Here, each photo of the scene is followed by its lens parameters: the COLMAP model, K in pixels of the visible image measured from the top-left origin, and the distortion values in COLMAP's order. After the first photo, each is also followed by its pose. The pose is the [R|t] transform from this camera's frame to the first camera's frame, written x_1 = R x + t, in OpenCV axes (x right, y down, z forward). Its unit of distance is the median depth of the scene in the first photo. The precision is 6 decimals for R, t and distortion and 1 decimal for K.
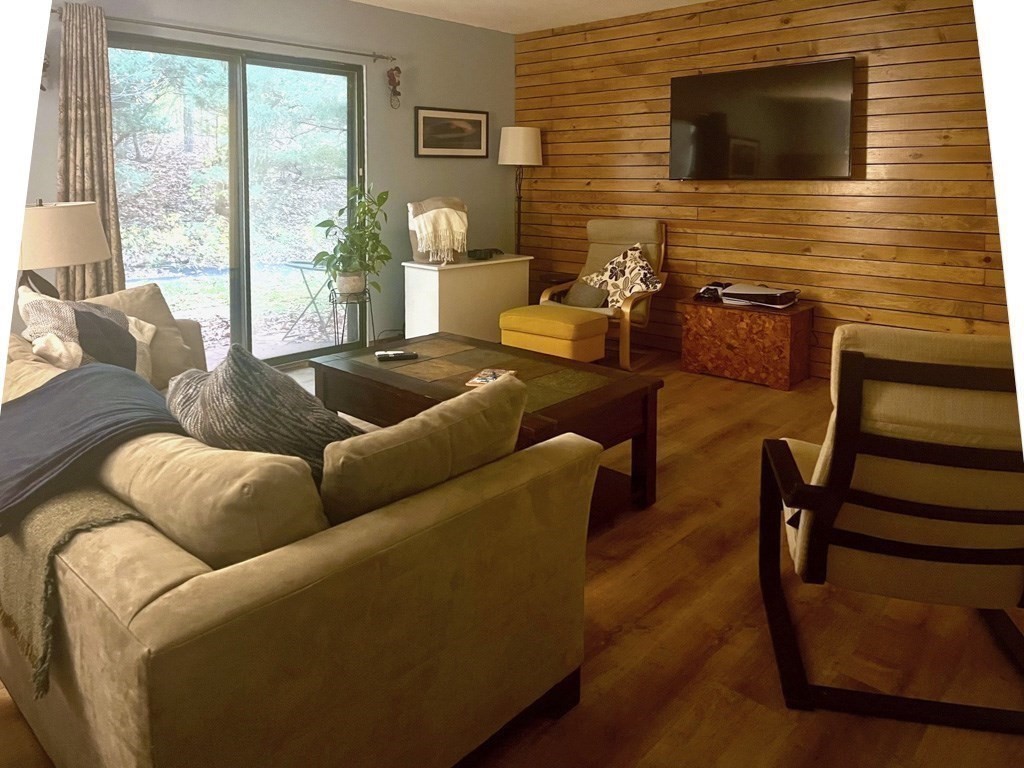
lens RADIAL K [[863.3, 0, 512.9], [0, 863.3, 383.7], [0, 0, 1]] dist [0.035641, -0.041398]
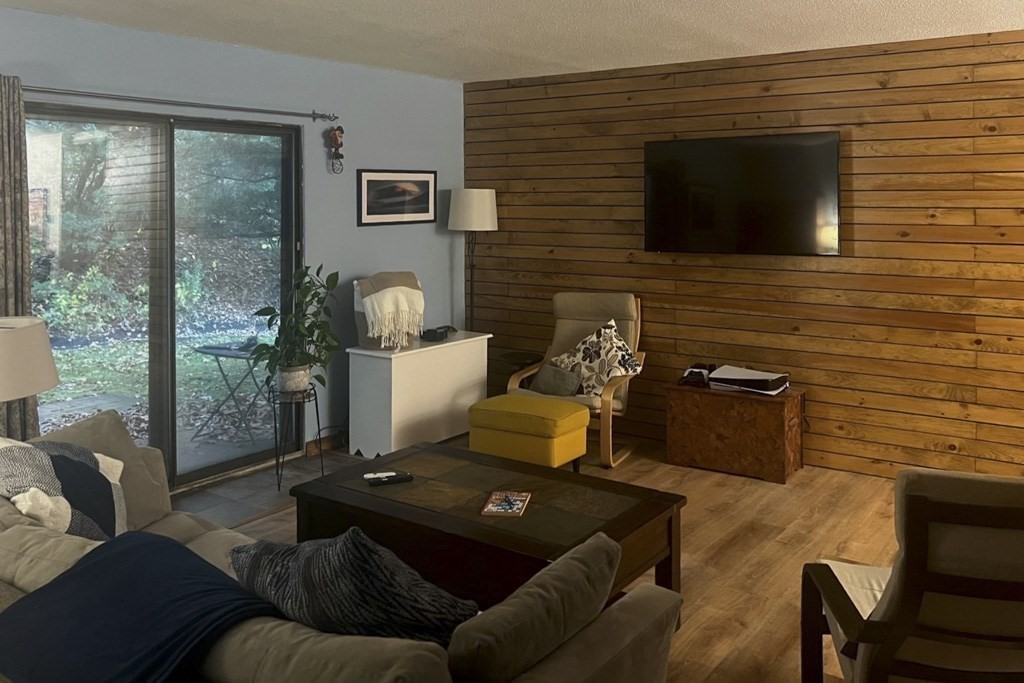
lens RADIAL K [[1167.1, 0, 511.6], [0, 1167.1, 342.3], [0, 0, 1]] dist [0.014586, 0.000000]
pose [[0.983774, -0.022870, 0.177951, -0.181455], [0.031903, 0.998335, -0.048067, -0.090466], [-0.176556, 0.052964, 0.982865, -0.170997]]
